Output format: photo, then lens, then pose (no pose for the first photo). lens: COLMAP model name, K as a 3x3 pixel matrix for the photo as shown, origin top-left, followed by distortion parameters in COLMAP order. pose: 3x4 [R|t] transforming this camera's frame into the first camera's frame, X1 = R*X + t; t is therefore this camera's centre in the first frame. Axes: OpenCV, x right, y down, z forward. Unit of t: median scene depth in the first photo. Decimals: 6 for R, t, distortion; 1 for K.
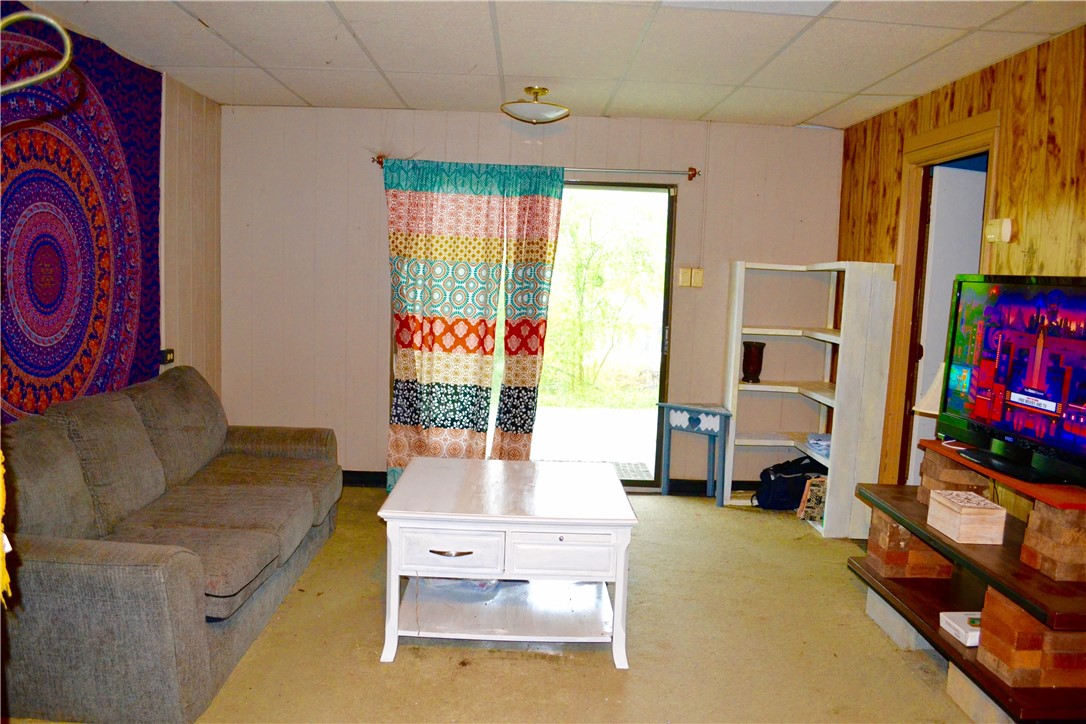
lens RADIAL K [[871.7, 0, 535.8], [0, 871.7, 367.1], [0, 0, 1]] dist [-0.076884, 0.008255]
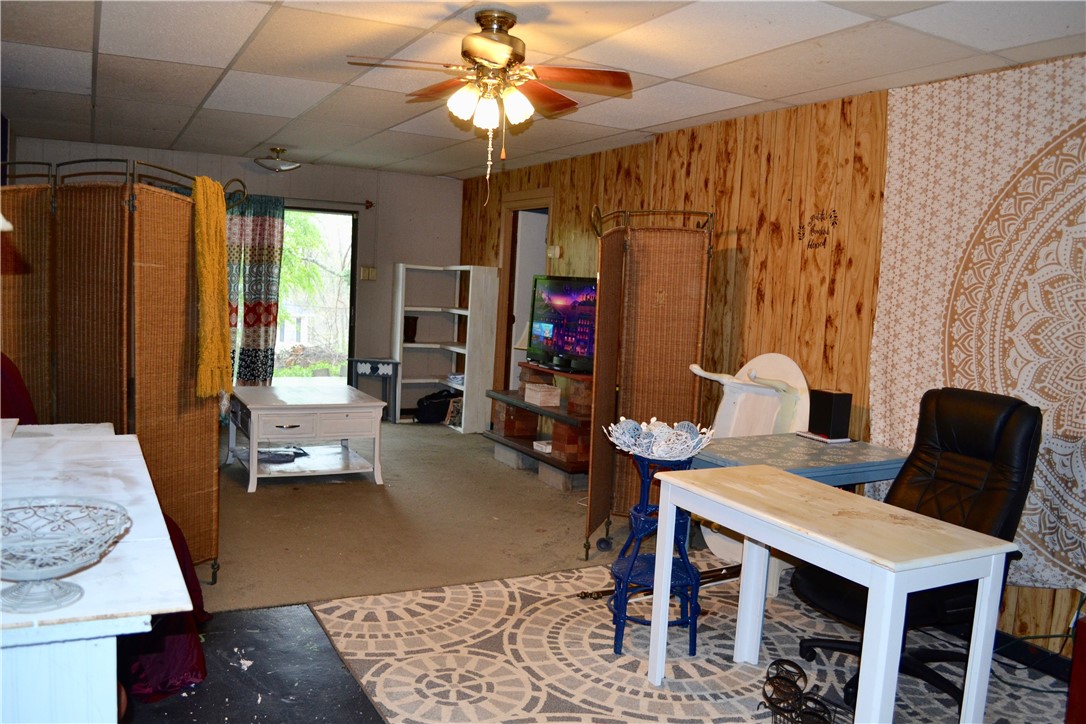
lens RADIAL K [[871.7, 0, 535.8], [0, 871.7, 367.1], [0, 0, 1]] dist [-0.076884, 0.008255]
pose [[0.890938, -0.034343, 0.452824, -0.257290], [0.029375, 0.999406, 0.018001, 0.040738], [-0.453173, -0.002736, 0.891418, -0.483615]]
